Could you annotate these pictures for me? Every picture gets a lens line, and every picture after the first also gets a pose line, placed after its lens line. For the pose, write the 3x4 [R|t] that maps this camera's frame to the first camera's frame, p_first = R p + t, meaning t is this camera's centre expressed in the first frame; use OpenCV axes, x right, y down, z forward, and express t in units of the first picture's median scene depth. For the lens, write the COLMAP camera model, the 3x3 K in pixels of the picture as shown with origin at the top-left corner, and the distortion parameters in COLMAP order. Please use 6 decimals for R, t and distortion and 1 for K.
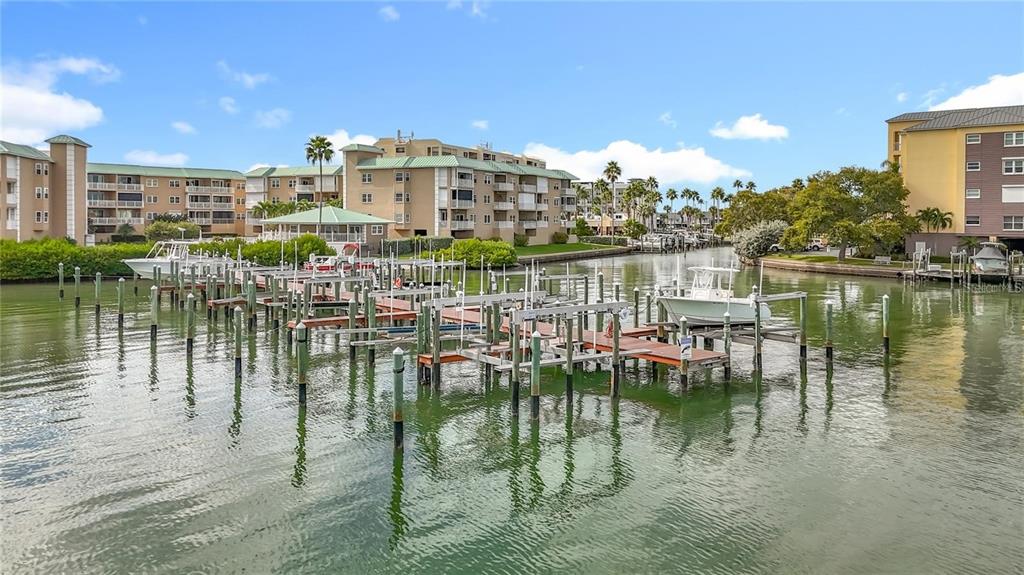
lens RADIAL K [[789.1, 0, 507.5], [0, 789.1, 226.2], [0, 0, 1]] dist [0.037210, -0.004424]
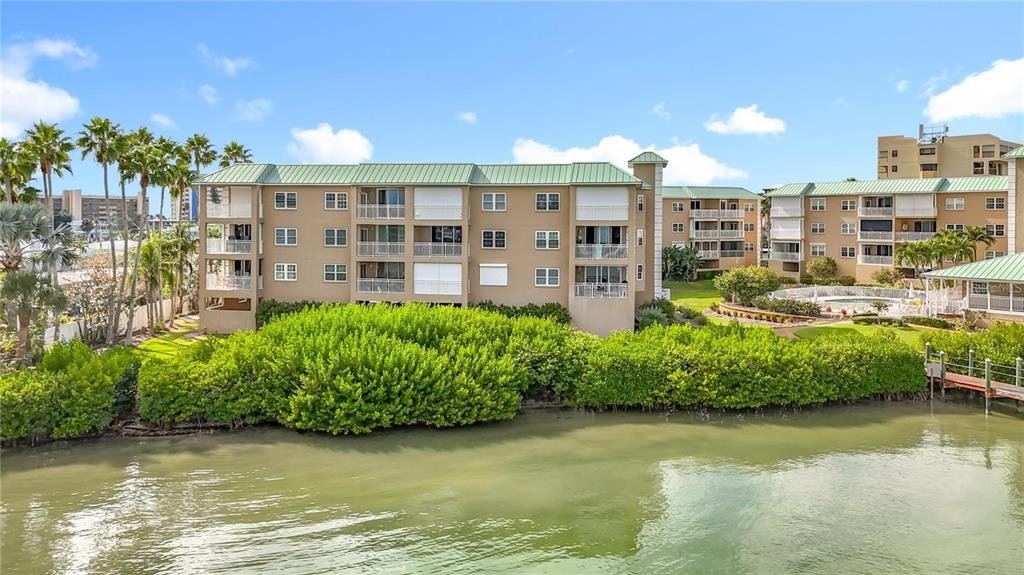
lens RADIAL K [[789.1, 0, 507.5], [0, 789.1, 226.2], [0, 0, 1]] dist [0.037210, -0.004424]
pose [[0.930793, -0.003015, -0.365534, -0.371709], [0.001768, 0.999991, -0.003745, -0.040887], [0.365542, 0.002840, 0.930791, 0.275970]]
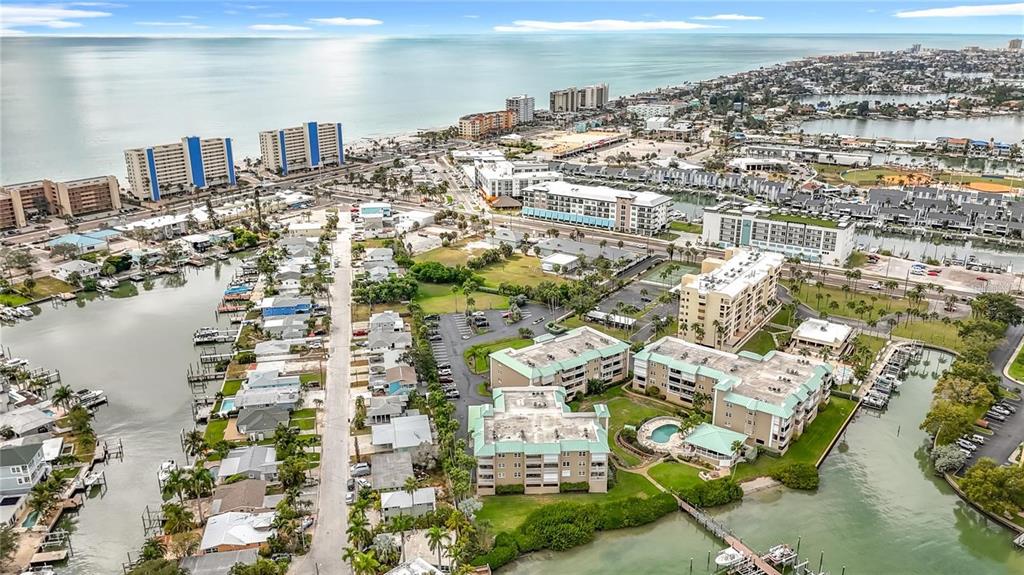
lens RADIAL K [[773.1, 0, 512.0], [0, 773.1, 287.5], [0, 0, 1]] dist [0.047414, -0.085211]
pose [[0.986999, 0.042472, -0.155010, -0.437703], [0.007625, 0.950993, 0.309118, -0.957132], [0.160543, -0.306281, 0.938306, -0.782744]]
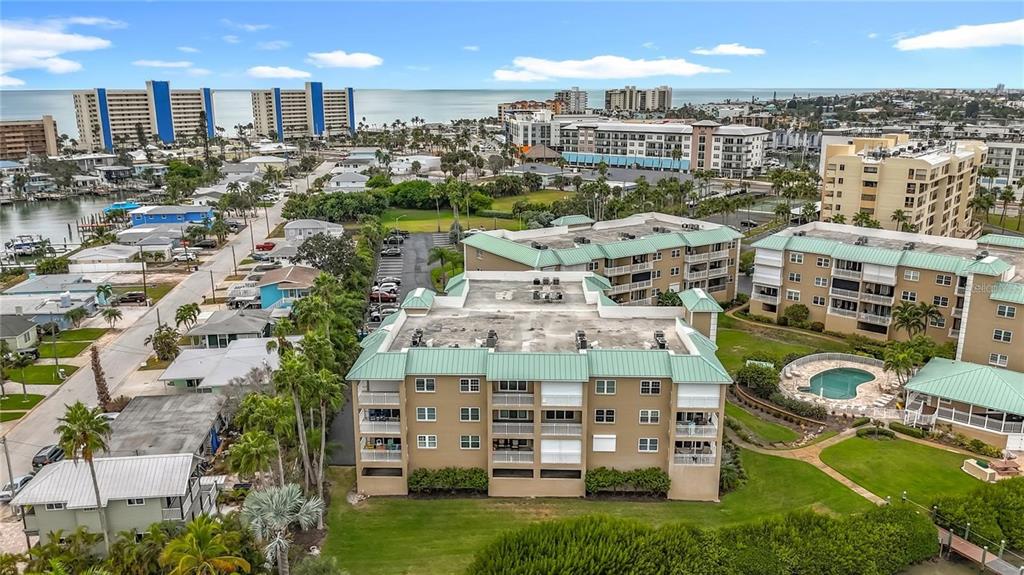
lens RADIAL K [[781.0, 0, 512.0], [0, 781.0, 287.5], [0, 0, 1]] dist [0.002074, -0.003768]
pose [[0.972577, 0.049019, -0.227355, -0.505926], [0.007381, 0.970540, 0.240827, -0.289244], [0.232462, -0.235902, 0.943563, 0.167734]]
